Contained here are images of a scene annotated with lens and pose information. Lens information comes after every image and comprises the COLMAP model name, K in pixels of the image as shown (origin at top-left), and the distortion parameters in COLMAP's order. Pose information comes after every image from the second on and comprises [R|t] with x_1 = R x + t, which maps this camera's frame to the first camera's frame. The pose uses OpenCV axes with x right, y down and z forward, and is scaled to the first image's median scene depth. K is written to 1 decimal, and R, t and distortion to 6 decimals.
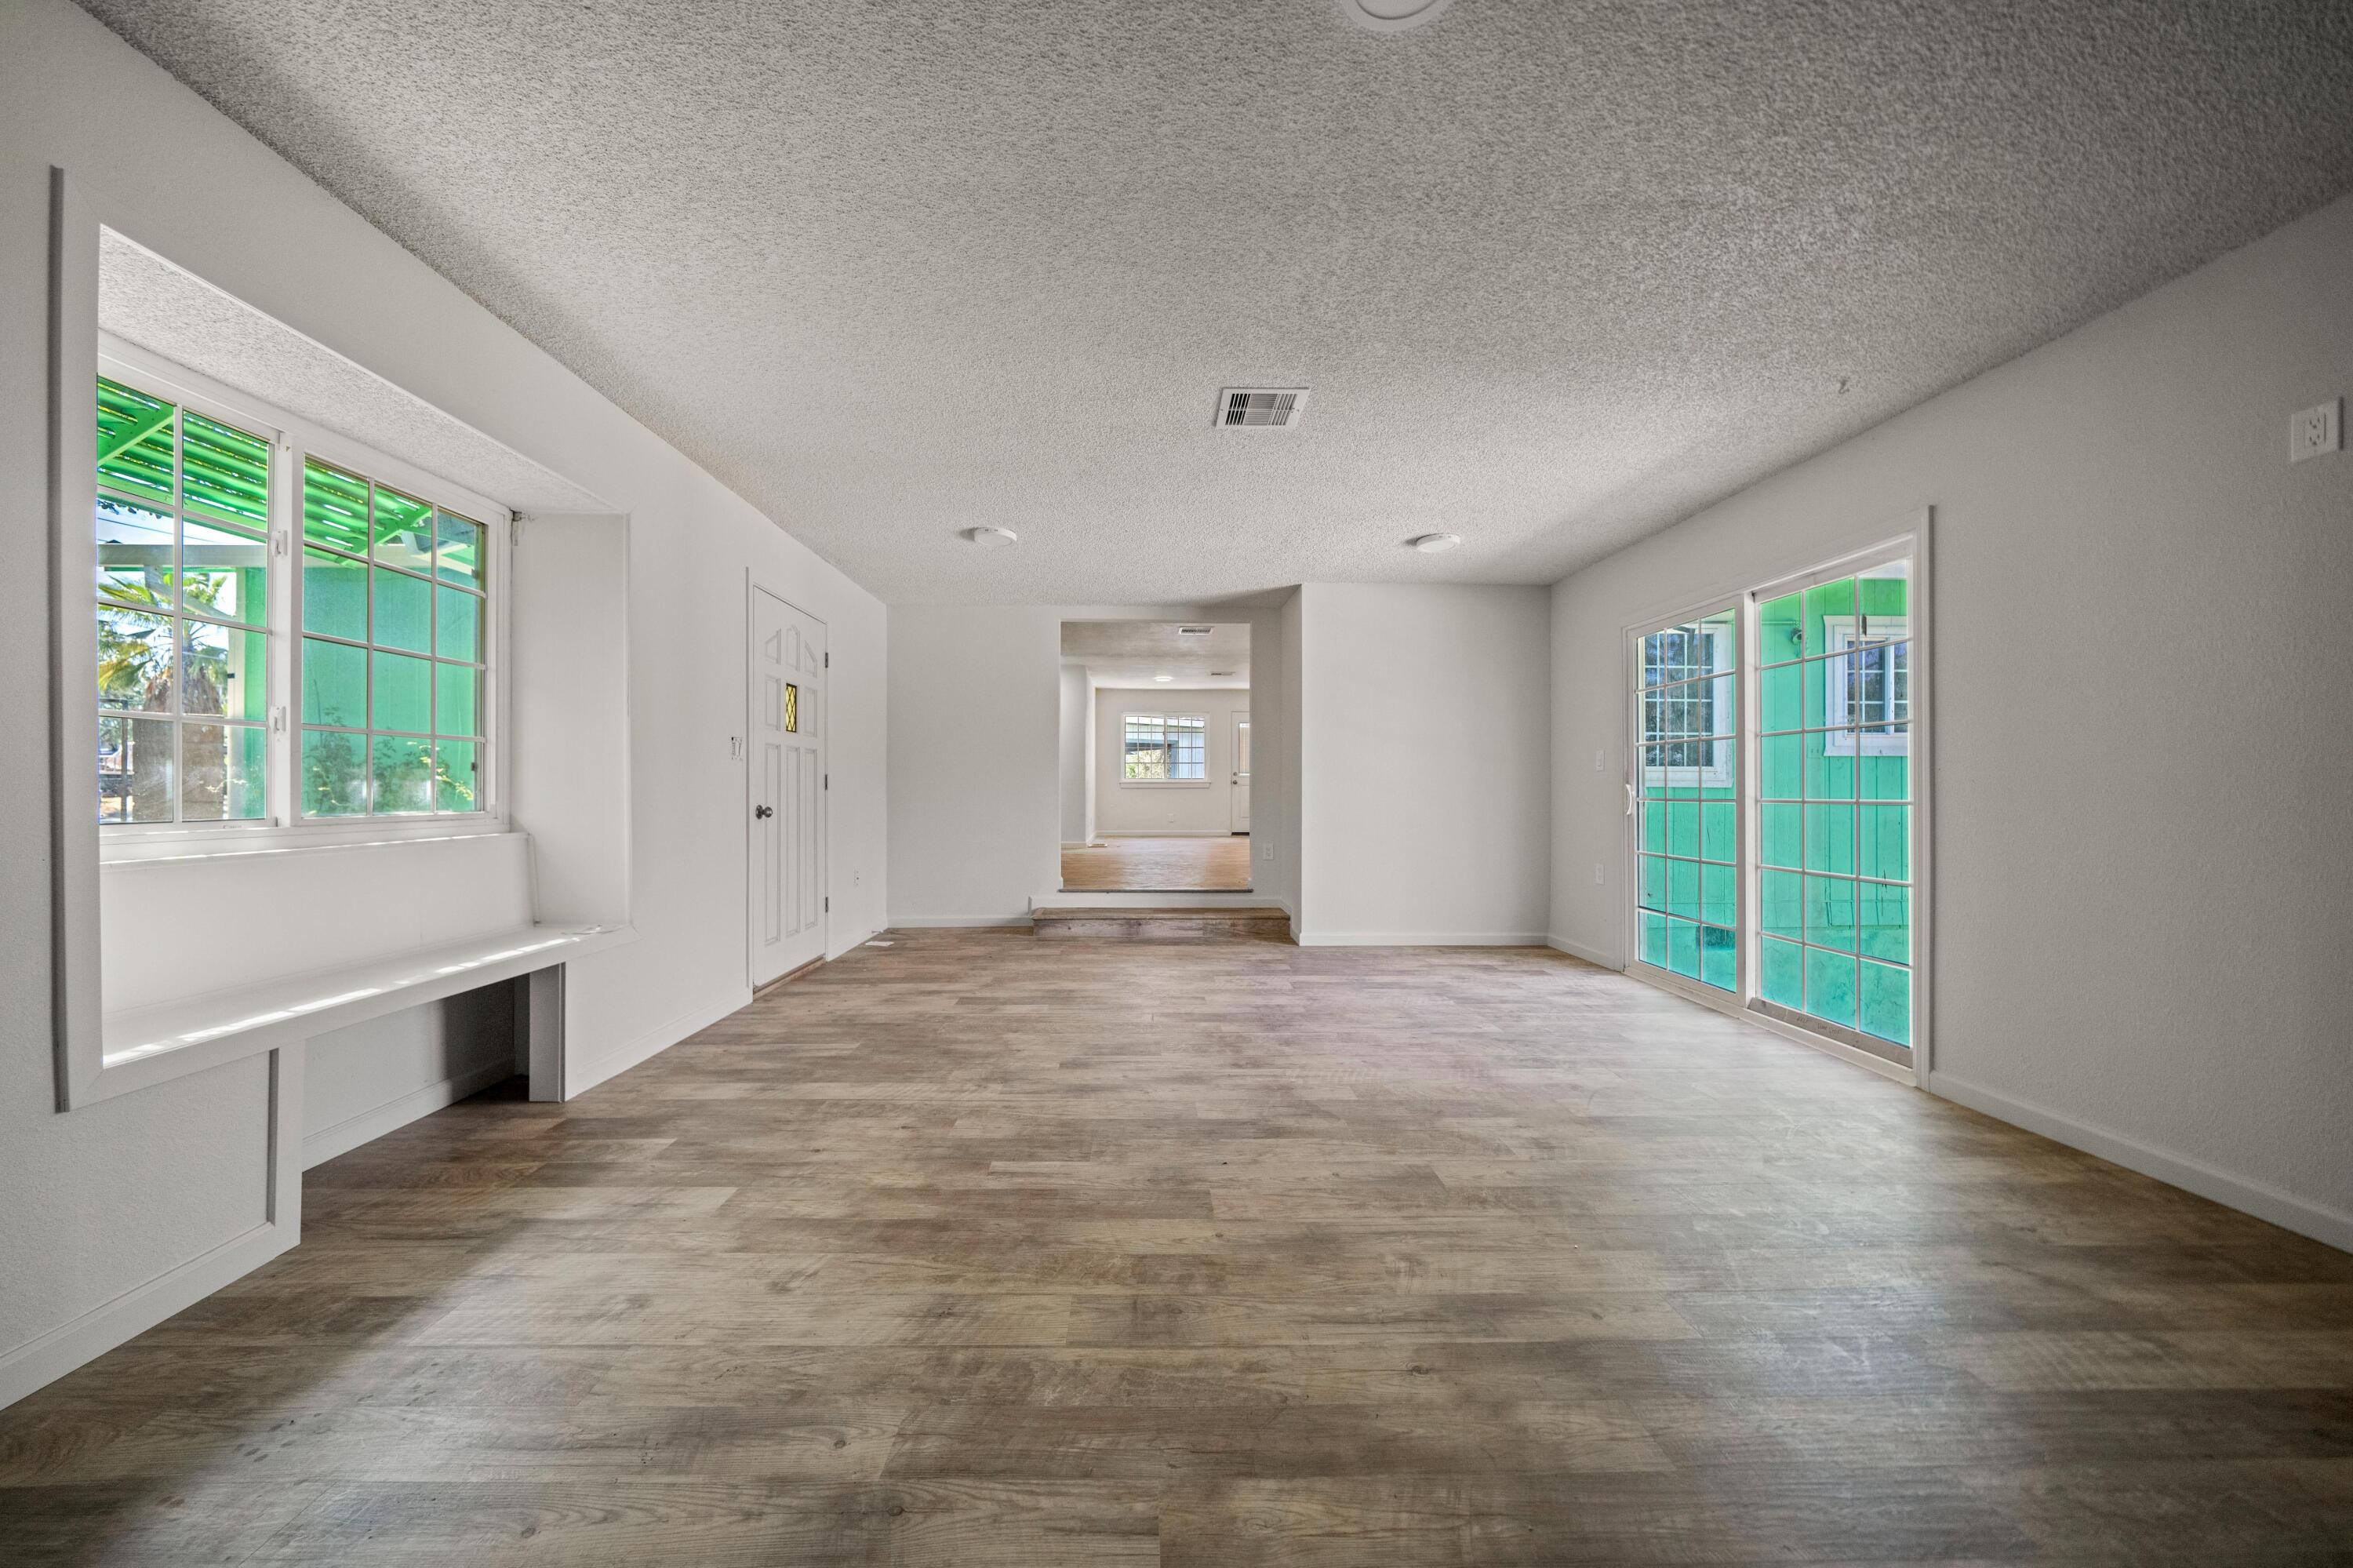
lens RADIAL K [[806.3, 0, 1166.8], [0, 806.3, 785.2], [0, 0, 1]] dist [-0.000021, 0.000088]
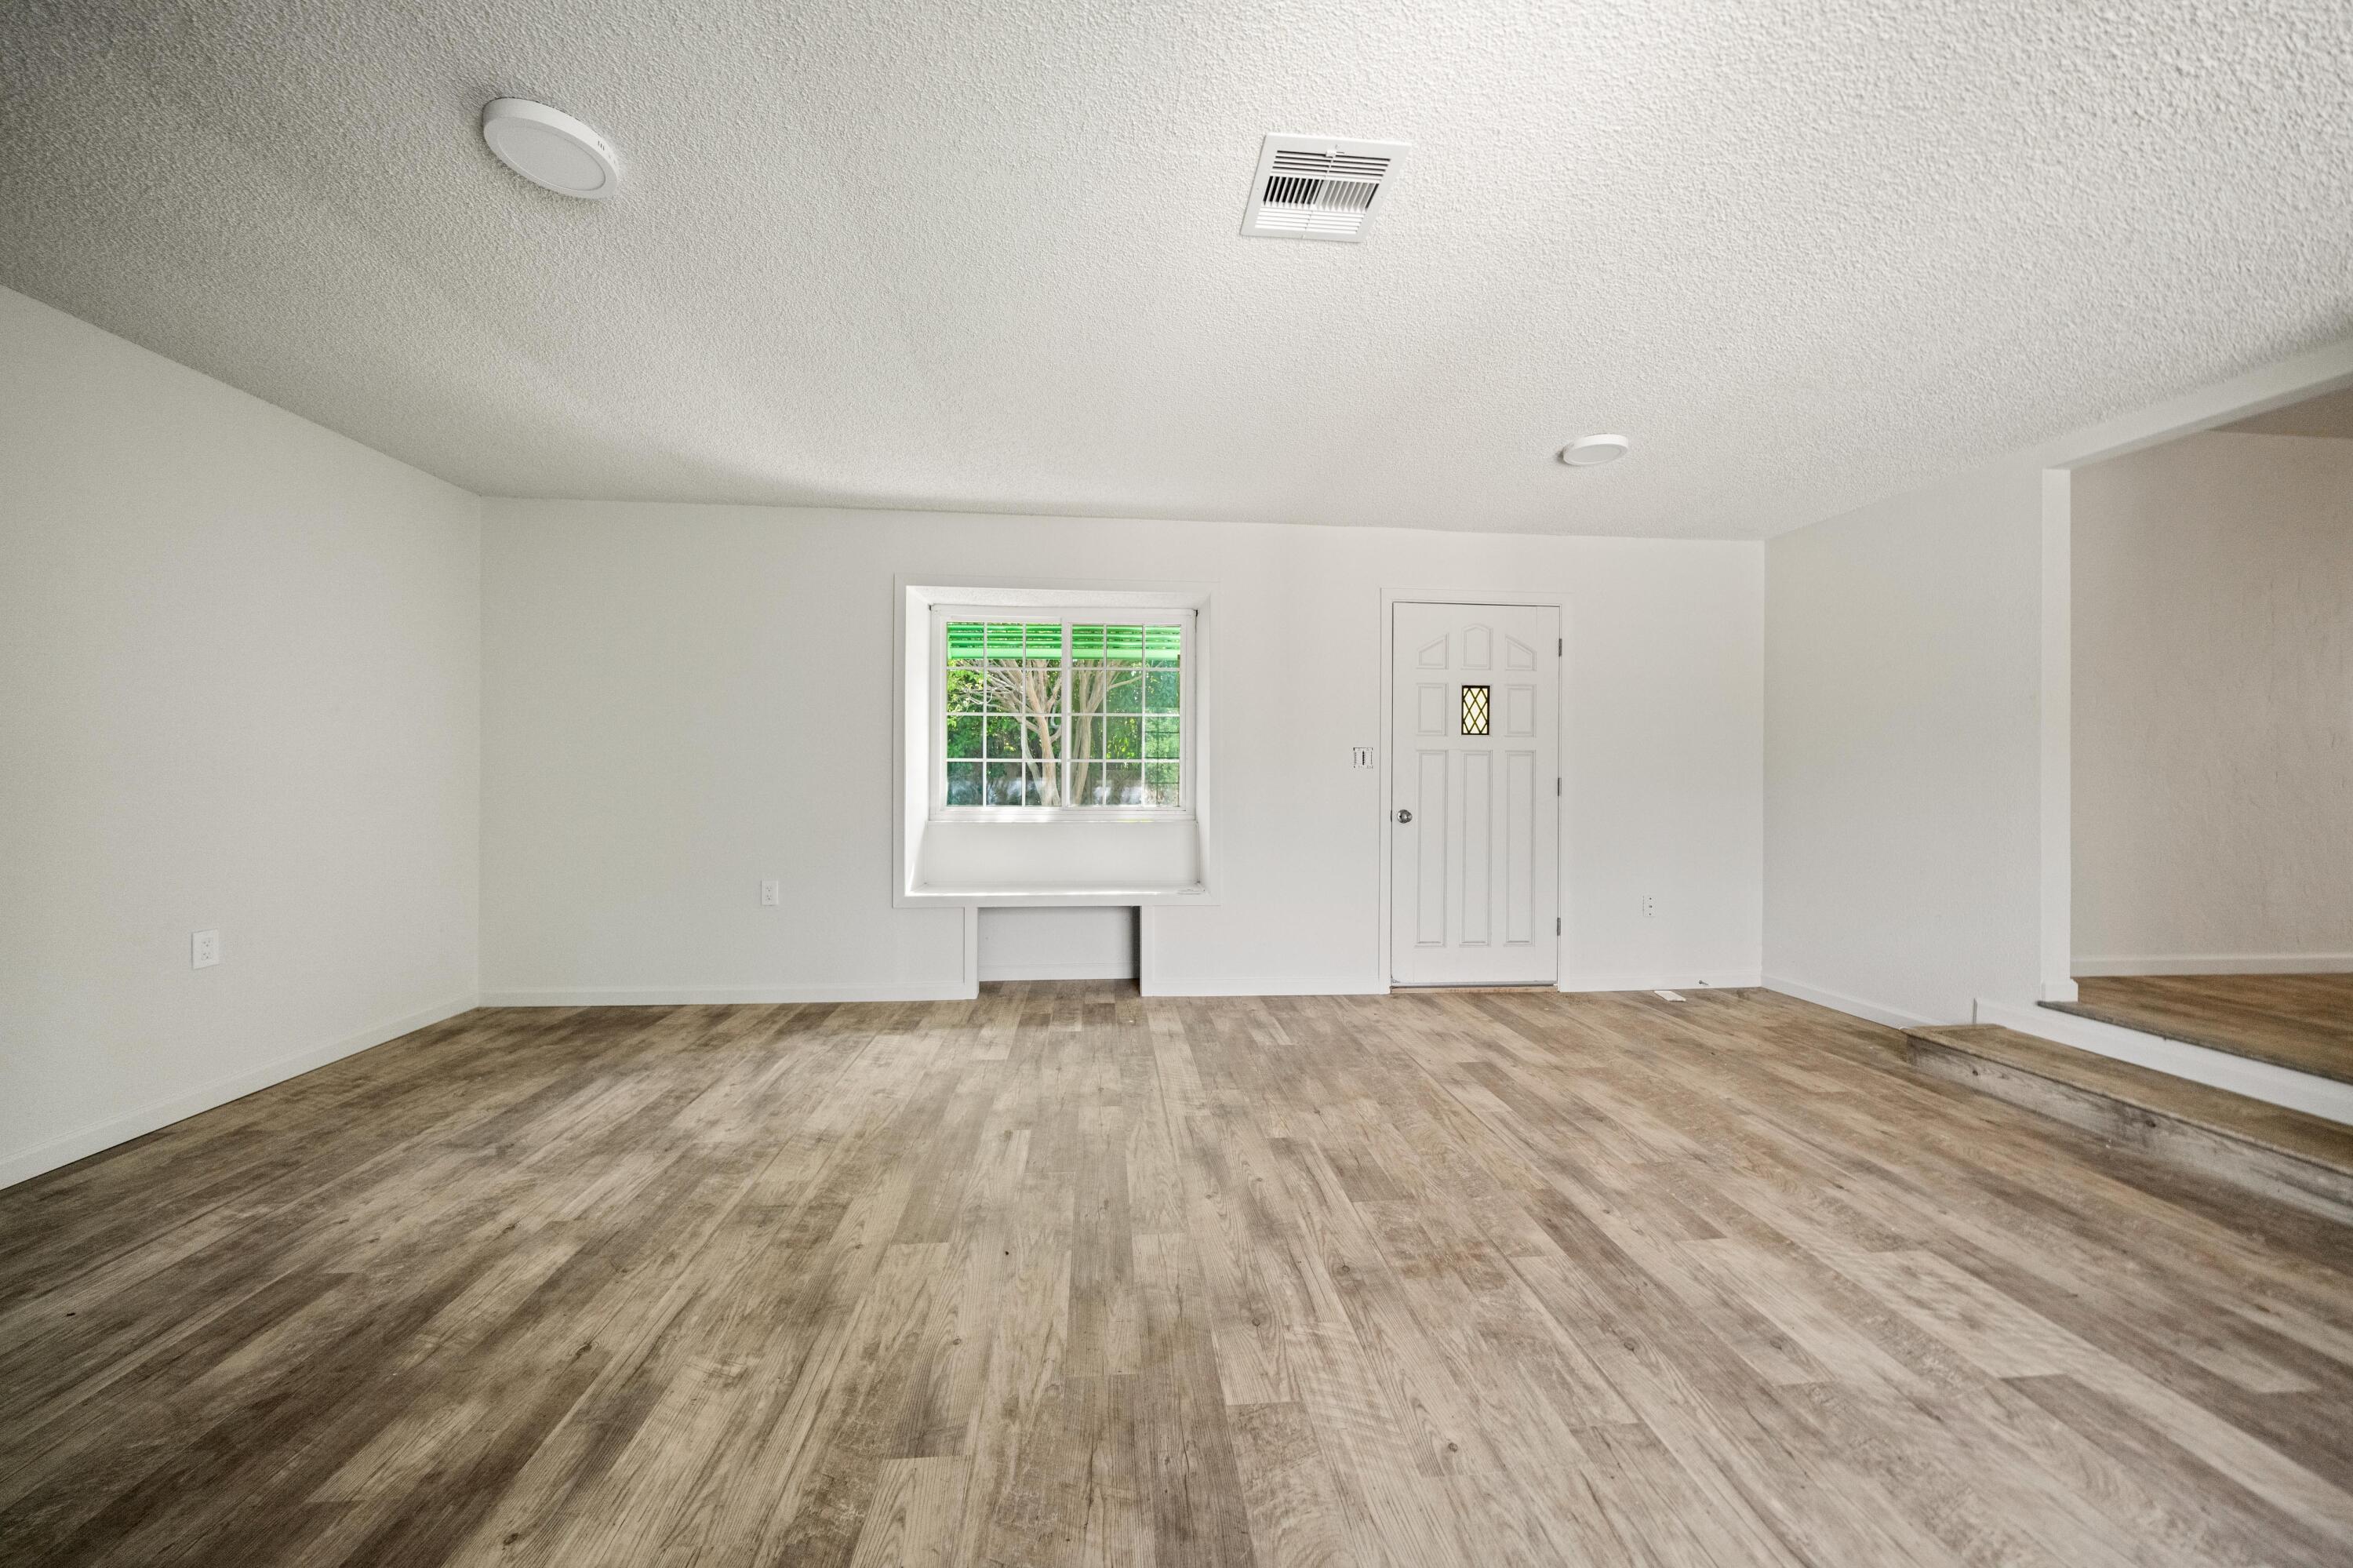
lens RADIAL K [[806.3, 0, 1166.8], [0, 806.3, 785.2], [0, 0, 1]] dist [-0.000021, 0.000088]
pose [[0.045299, 0.013957, -0.998876, 0.999581], [0.002904, 0.999896, 0.014103, -0.048414], [0.998969, -0.003539, 0.045253, 1.207719]]
